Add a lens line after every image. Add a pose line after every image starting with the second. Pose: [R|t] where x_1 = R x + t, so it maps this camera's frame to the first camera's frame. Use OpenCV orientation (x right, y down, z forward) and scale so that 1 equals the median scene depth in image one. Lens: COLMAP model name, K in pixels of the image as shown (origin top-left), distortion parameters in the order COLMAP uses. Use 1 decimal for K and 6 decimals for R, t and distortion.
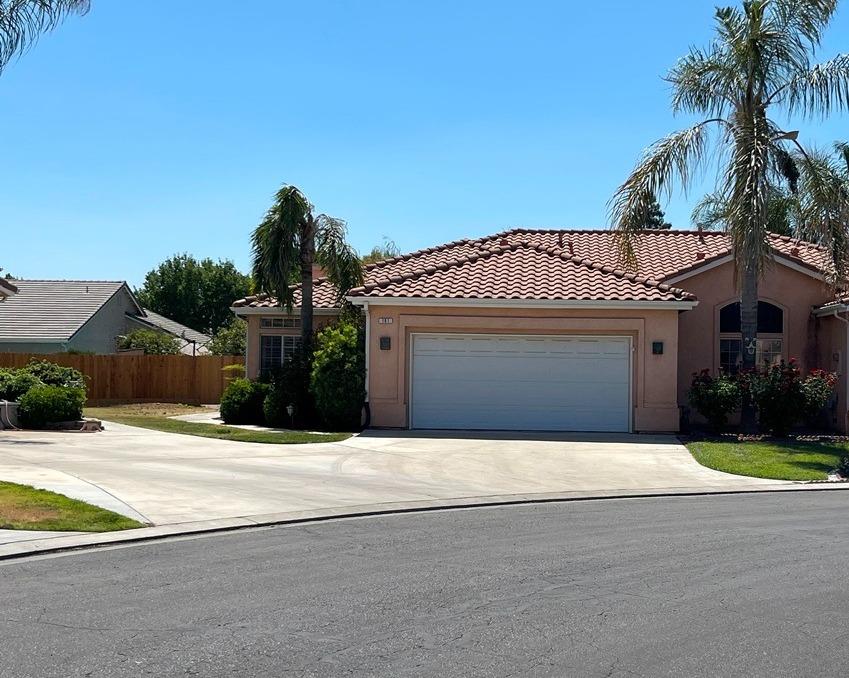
lens RADIAL K [[1116.8, 0, 424.5], [0, 1116.8, 339.0], [0, 0, 1]] dist [0.014301, 0.003244]
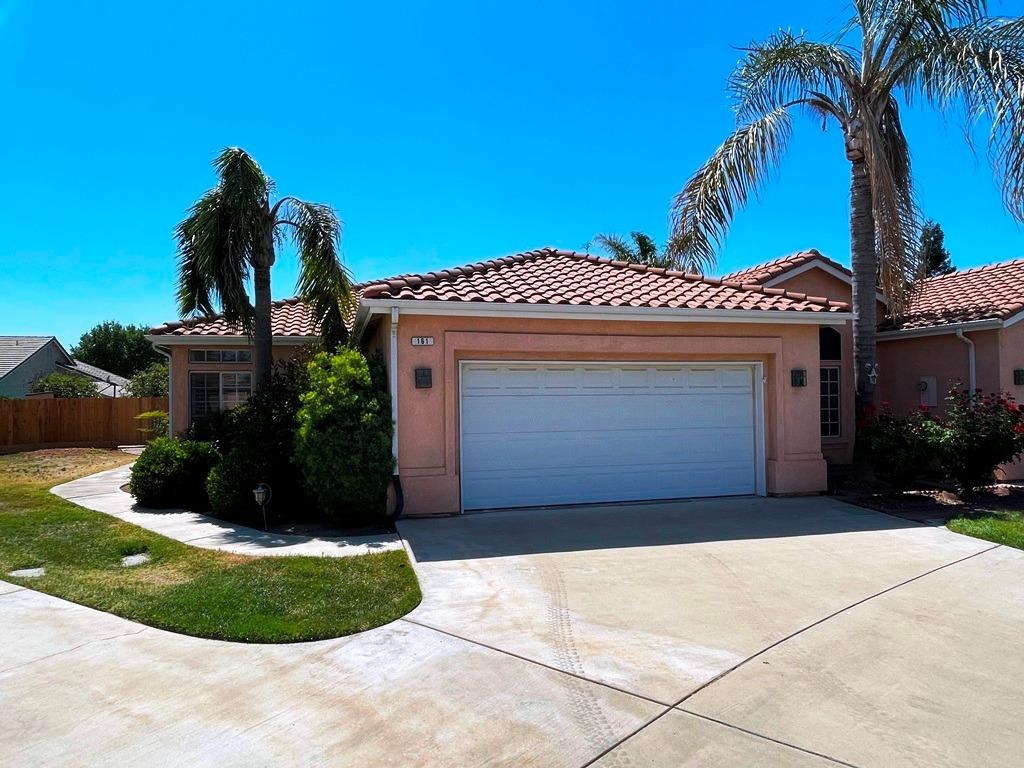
lens RADIAL K [[688.6, 0, 512.0], [0, 688.6, 384.0], [0, 0, 1]] dist [-0.011697, -0.001805]
pose [[0.951460, -0.019437, 0.307157, -0.103149], [0.016984, 0.999799, 0.010658, 0.003989], [-0.307302, -0.004924, 0.951599, 0.613255]]
